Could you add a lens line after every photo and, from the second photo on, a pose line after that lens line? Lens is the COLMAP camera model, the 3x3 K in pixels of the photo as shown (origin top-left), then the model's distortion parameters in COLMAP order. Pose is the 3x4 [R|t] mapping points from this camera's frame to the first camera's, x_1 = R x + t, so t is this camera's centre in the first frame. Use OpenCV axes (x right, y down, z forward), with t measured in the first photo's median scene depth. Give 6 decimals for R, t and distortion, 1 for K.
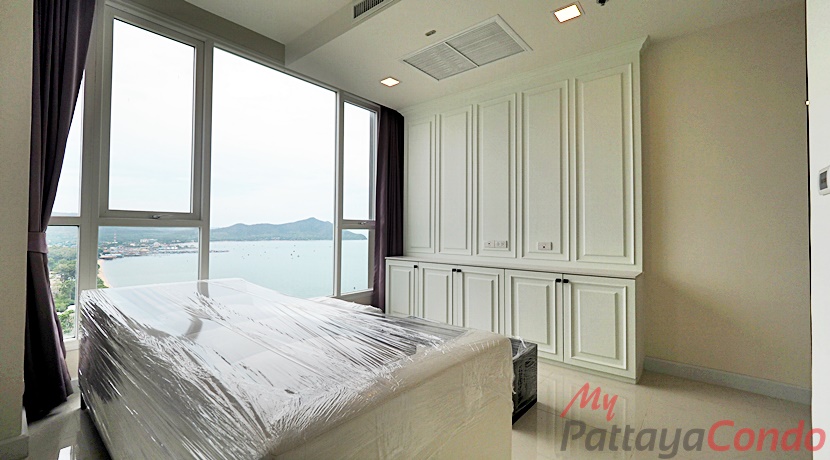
lens RADIAL K [[354.3, 0, 401.5], [0, 354.3, 224.3], [0, 0, 1]] dist [-0.002856, -0.000755]
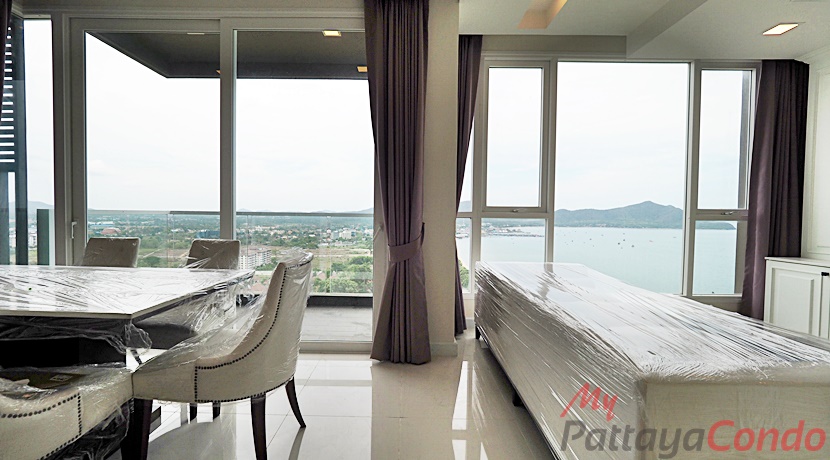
lens RADIAL K [[354.3, 0, 401.5], [0, 354.3, 224.3], [0, 0, 1]] dist [-0.002856, -0.000755]
pose [[0.656904, 0.022826, -0.753629, 0.014796], [0.007594, 0.999291, 0.036886, -0.017324], [0.753936, -0.029953, 0.656265, -0.138094]]
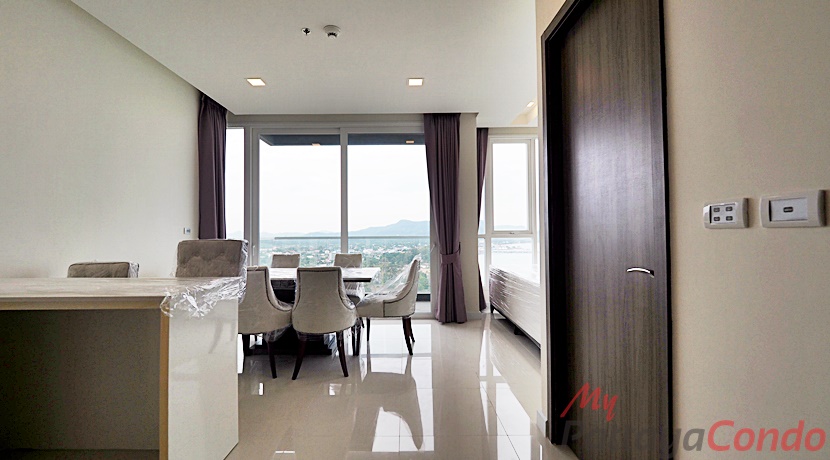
lens RADIAL K [[354.3, 0, 401.5], [0, 354.3, 224.3], [0, 0, 1]] dist [-0.002856, -0.000755]
pose [[0.662662, -0.031075, -0.748274, 0.328863], [0.027920, 0.999469, -0.016782, -0.042504], [0.748398, -0.009771, 0.663178, -0.658678]]
